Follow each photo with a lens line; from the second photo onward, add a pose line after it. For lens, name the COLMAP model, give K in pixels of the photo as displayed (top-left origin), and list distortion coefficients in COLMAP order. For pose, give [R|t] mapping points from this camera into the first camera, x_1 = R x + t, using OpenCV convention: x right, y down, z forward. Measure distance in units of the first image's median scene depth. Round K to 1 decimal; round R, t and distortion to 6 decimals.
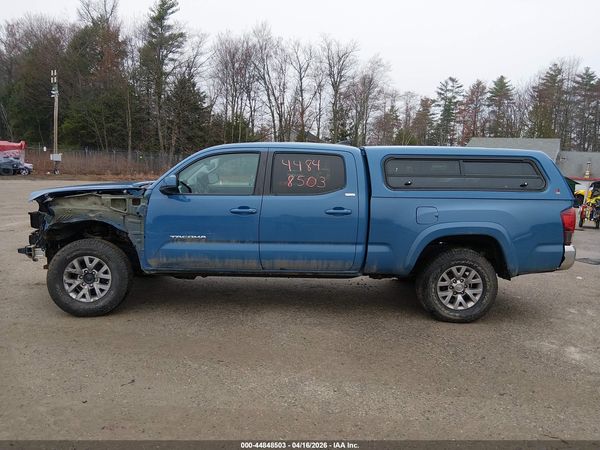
lens RADIAL K [[451.6, 0, 299.3], [0, 451.6, 230.8], [0, 0, 1]] dist [0.072405, -0.112534]
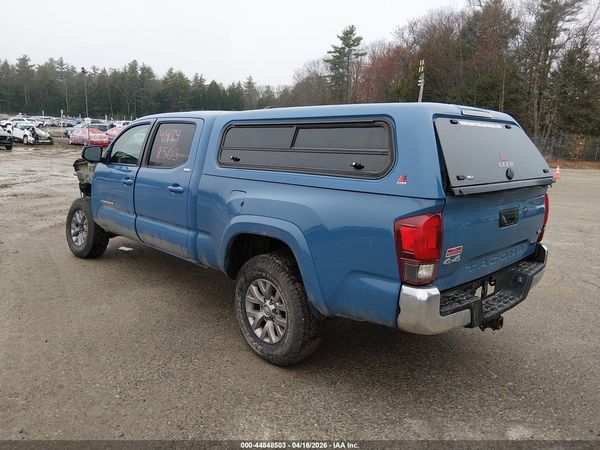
lens RADIAL K [[451.6, 0, 326.1], [0, 451.6, 235.8], [0, 0, 1]] dist [0.072405, -0.112534]
pose [[0.682904, 0.140808, -0.716809, 0.887640], [-0.110900, 0.989857, 0.088790, -0.059785], [0.722041, 0.018859, 0.691593, 0.579739]]
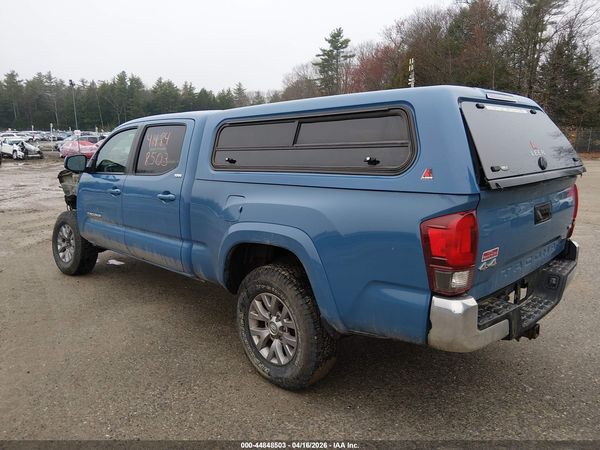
lens RADIAL K [[451.6, 0, 326.6], [0, 451.6, 230.1], [0, 0, 1]] dist [0.072405, -0.112534]
pose [[0.695677, 0.097994, -0.711639, 0.821724], [-0.068533, 0.995187, 0.070043, -0.056398], [0.715078, 0.000043, 0.699045, 0.615837]]
